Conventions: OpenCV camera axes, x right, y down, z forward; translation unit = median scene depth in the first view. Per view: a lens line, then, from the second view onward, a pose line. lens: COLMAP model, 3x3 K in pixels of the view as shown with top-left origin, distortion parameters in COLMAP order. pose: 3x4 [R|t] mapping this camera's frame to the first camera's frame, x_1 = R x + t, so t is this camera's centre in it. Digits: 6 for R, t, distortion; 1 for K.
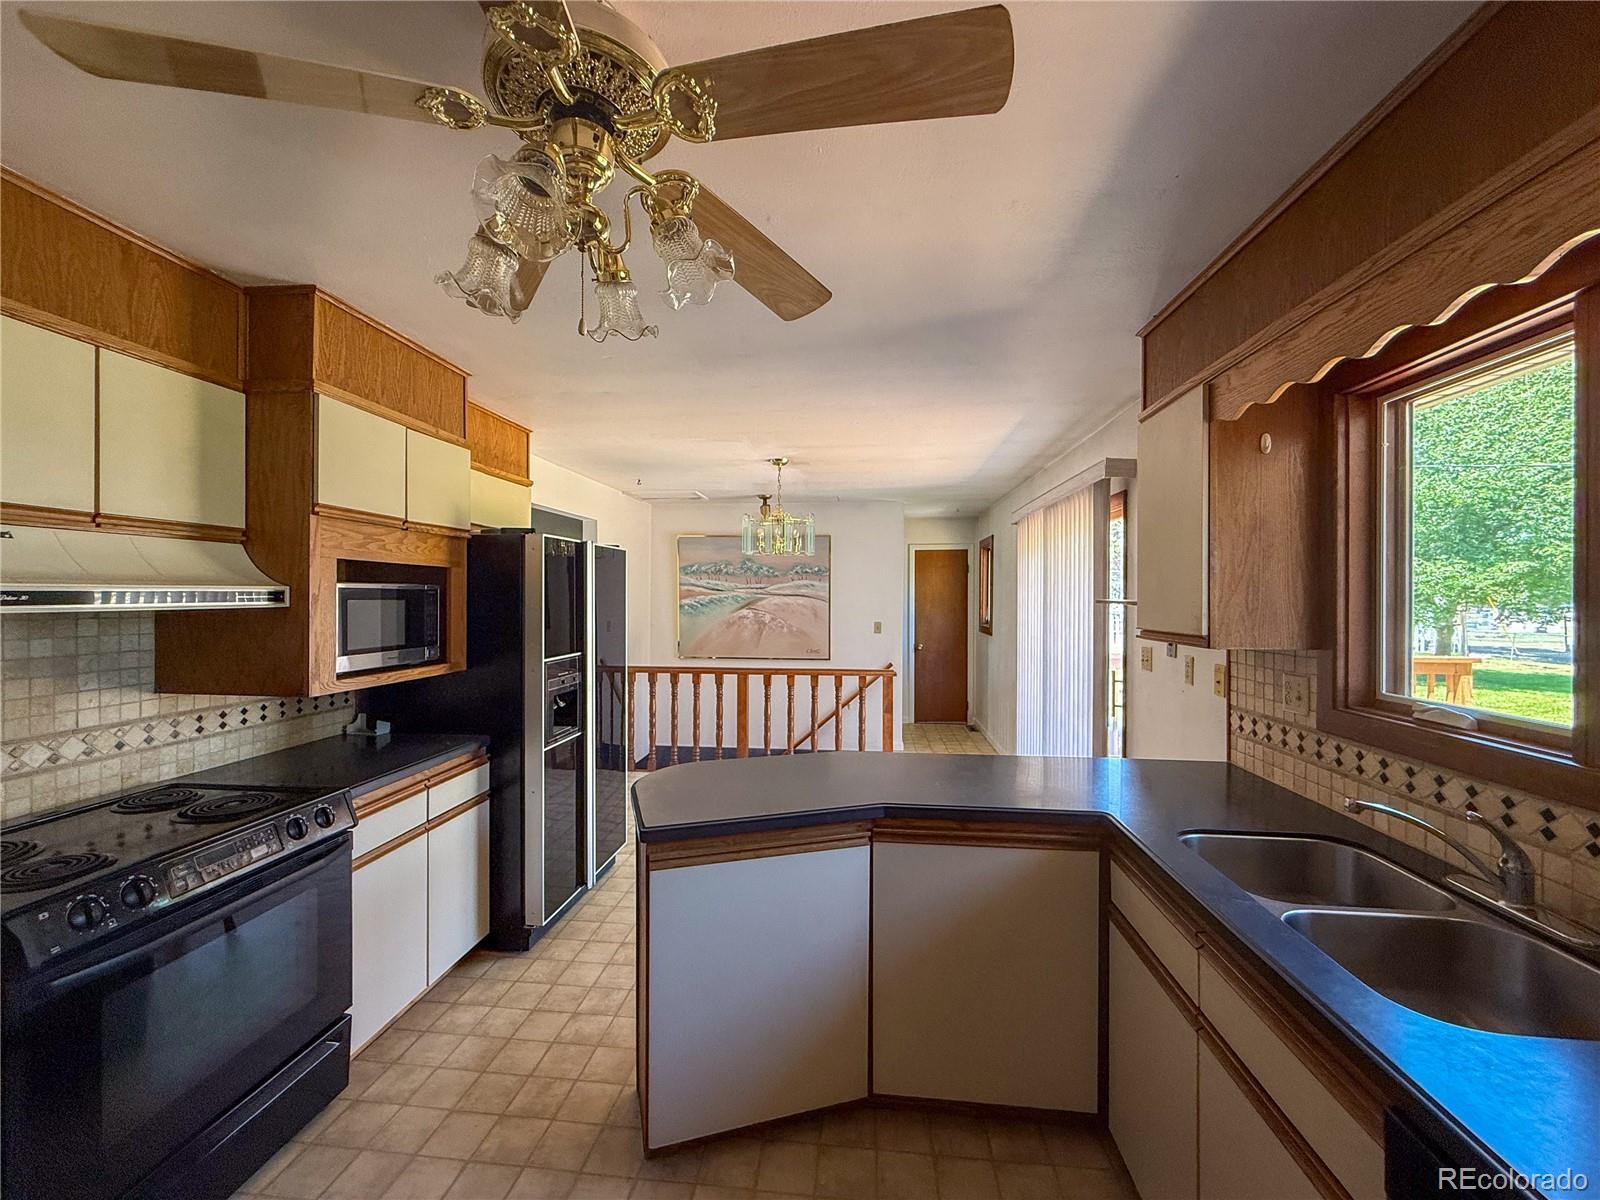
lens RADIAL K [[660.9, 0, 800.0], [0, 660.9, 600.0], [0, 0, 1]] dist [0.000020, 0.000161]
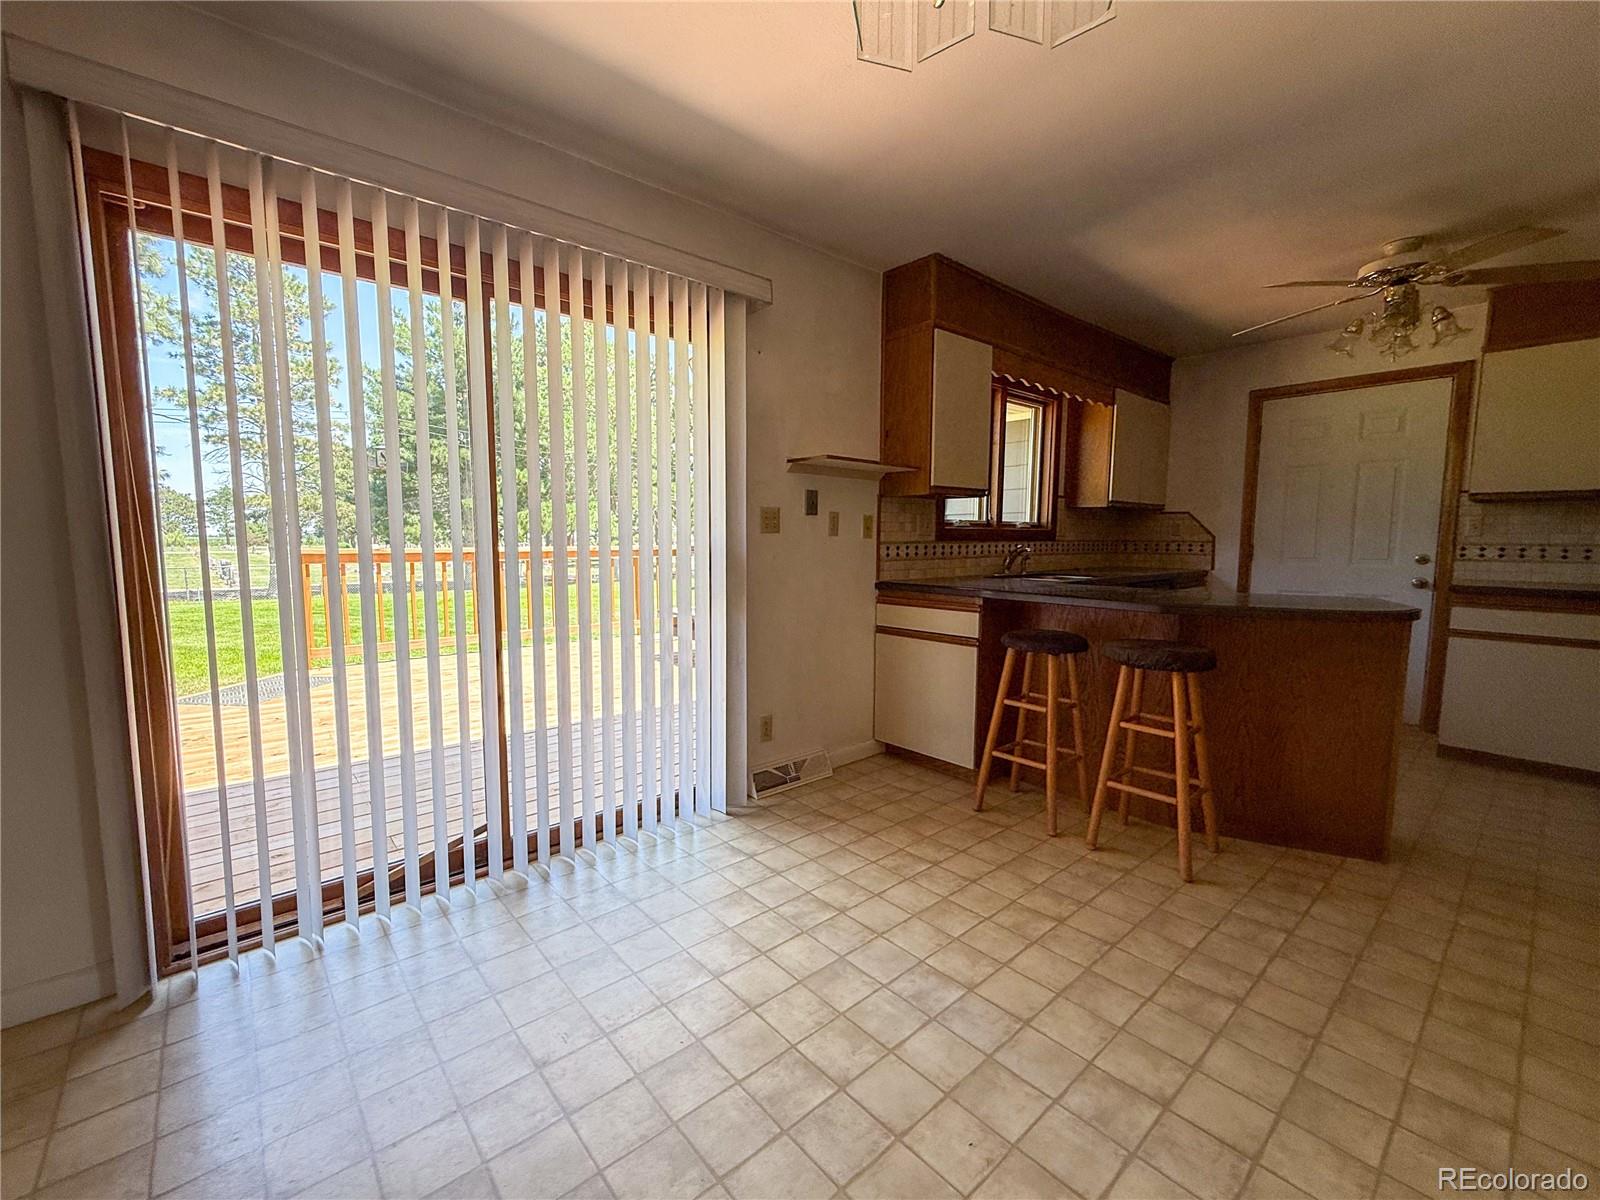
lens RADIAL K [[660.9, 0, 800.0], [0, 660.9, 600.0], [0, 0, 1]] dist [0.000020, 0.000161]
pose [[-0.740034, -0.069469, 0.668973, -0.229821], [-0.001970, 0.994871, 0.101133, 0.161563], [-0.672567, 0.073523, -0.736375, 2.541457]]
